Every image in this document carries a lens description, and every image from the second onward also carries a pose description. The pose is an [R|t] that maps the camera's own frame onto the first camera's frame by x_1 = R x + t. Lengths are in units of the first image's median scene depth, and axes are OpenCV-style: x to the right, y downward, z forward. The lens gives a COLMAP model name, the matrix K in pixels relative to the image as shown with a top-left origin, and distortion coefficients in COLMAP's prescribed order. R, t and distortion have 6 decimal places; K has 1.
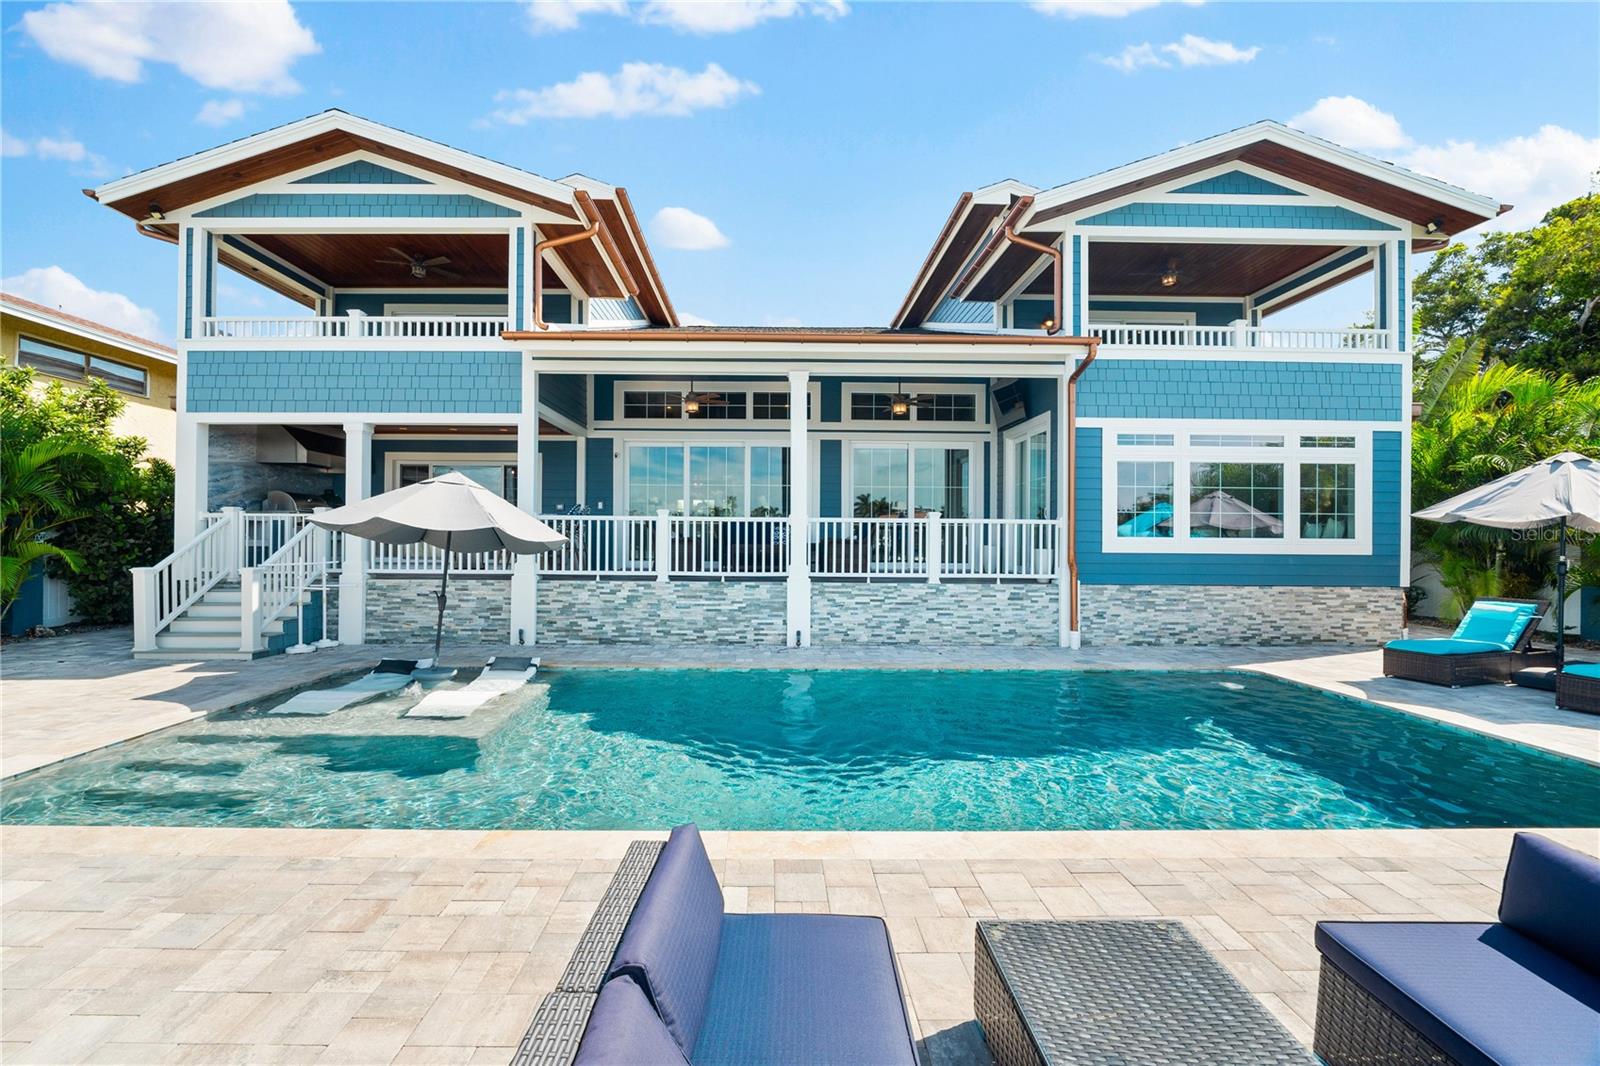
lens RADIAL K [[665.8, 0, 813.8], [0, 665.8, 532.5], [0, 0, 1]] dist [-0.014558, 0.001112]
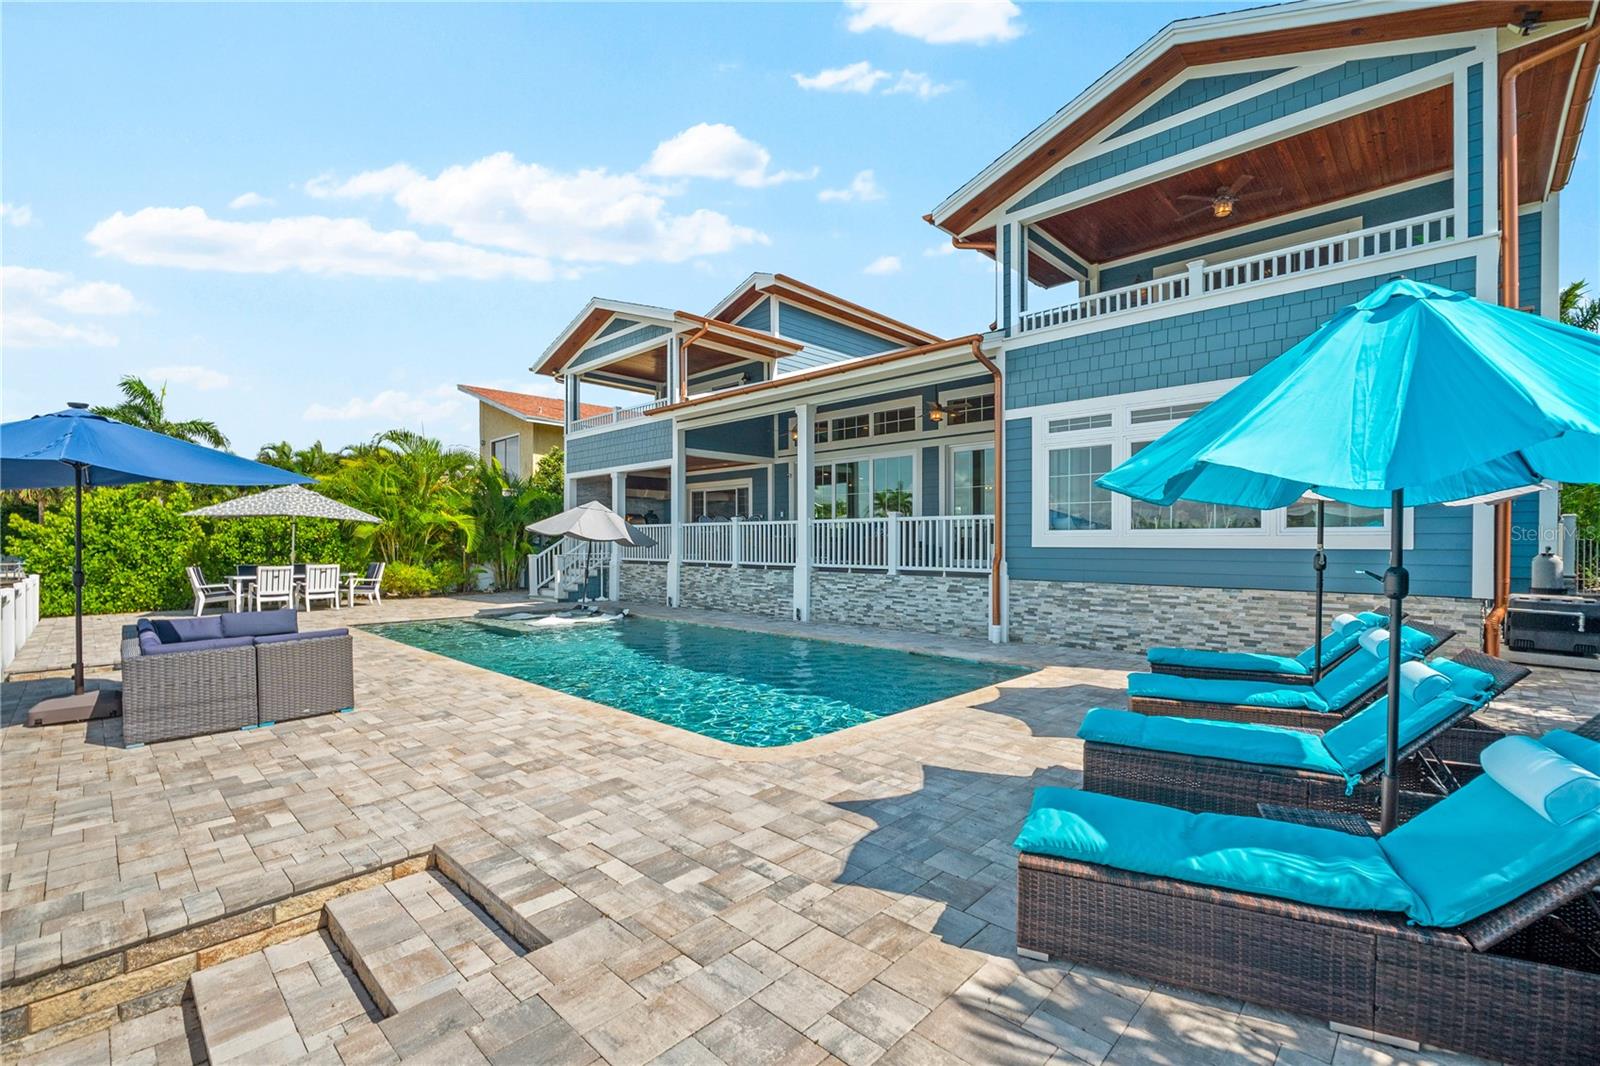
lens RADIAL K [[711.8, 0, 787.6], [0, 711.8, 543.5], [0, 0, 1]] dist [-0.015725, -0.000390]
pose [[0.697436, -0.005869, -0.716623, 0.926167], [0.017071, 0.999819, 0.008426, 0.010334], [0.716444, -0.018110, 0.697410, 0.026357]]
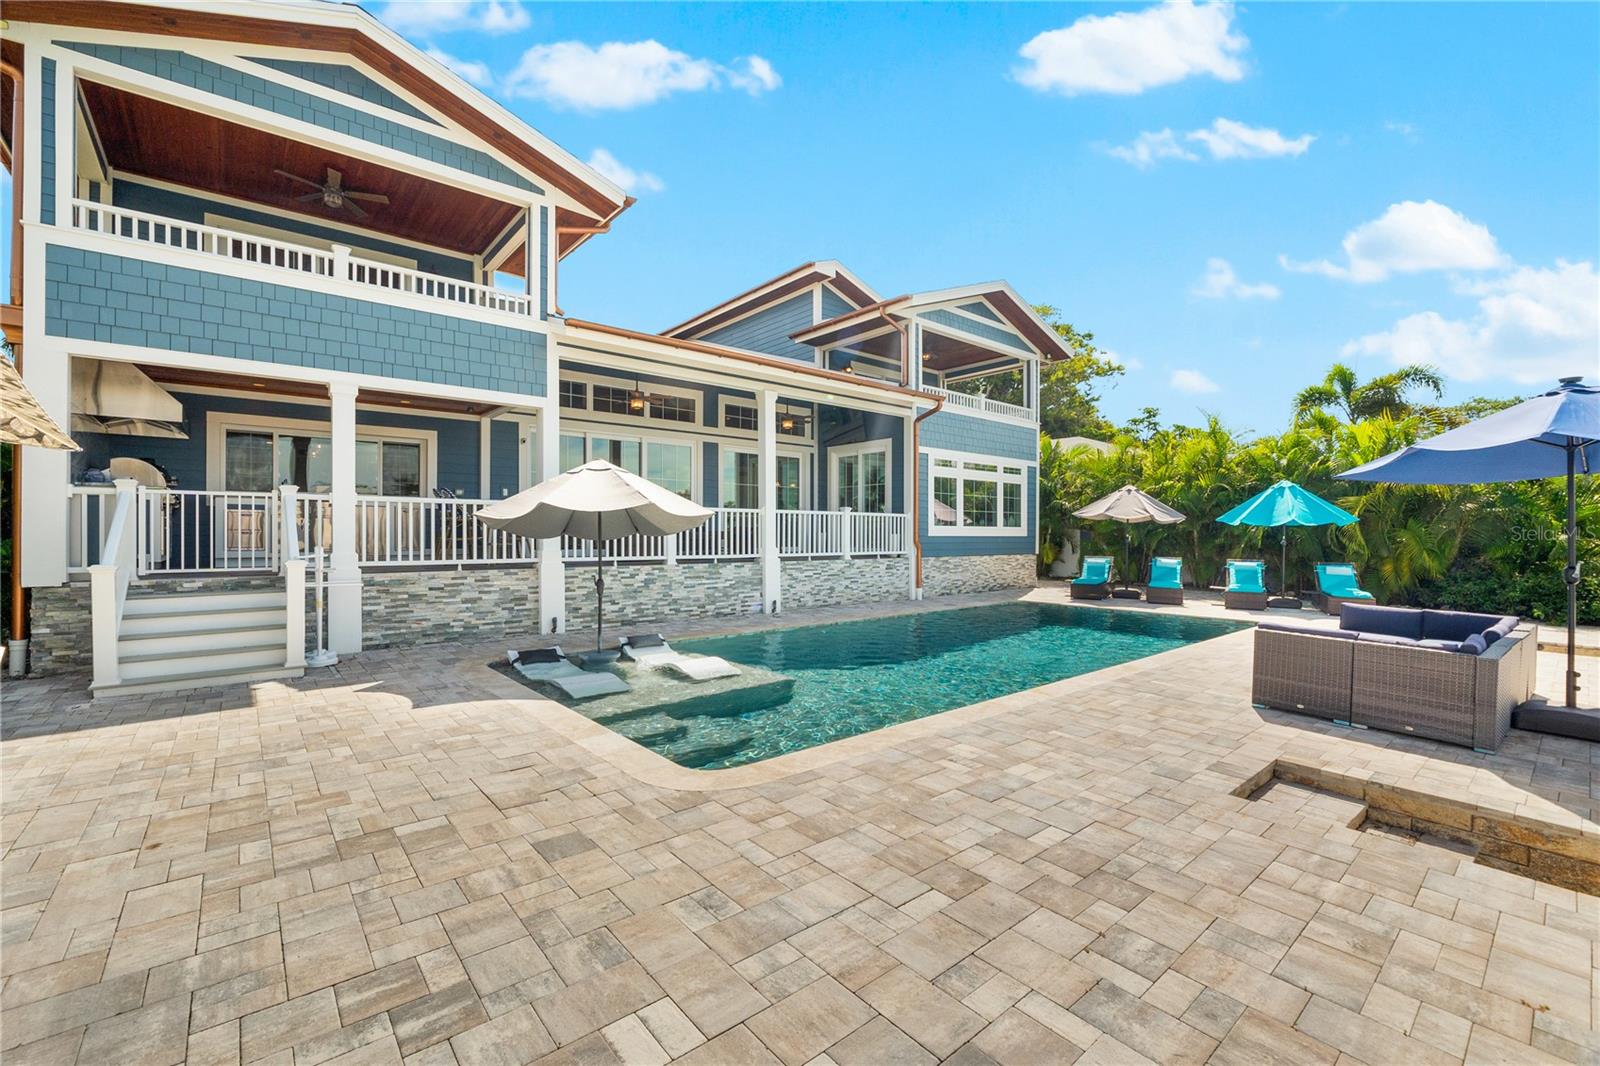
lens RADIAL K [[665.8, 0, 804.3], [0, 665.8, 521.8], [0, 0, 1]] dist [-0.014558, 0.001112]
pose [[0.773765, 0.006729, 0.633437, -0.752794], [-0.008880, 0.999961, 0.000225, -0.000238], [-0.633411, -0.005799, 0.773794, -0.000518]]
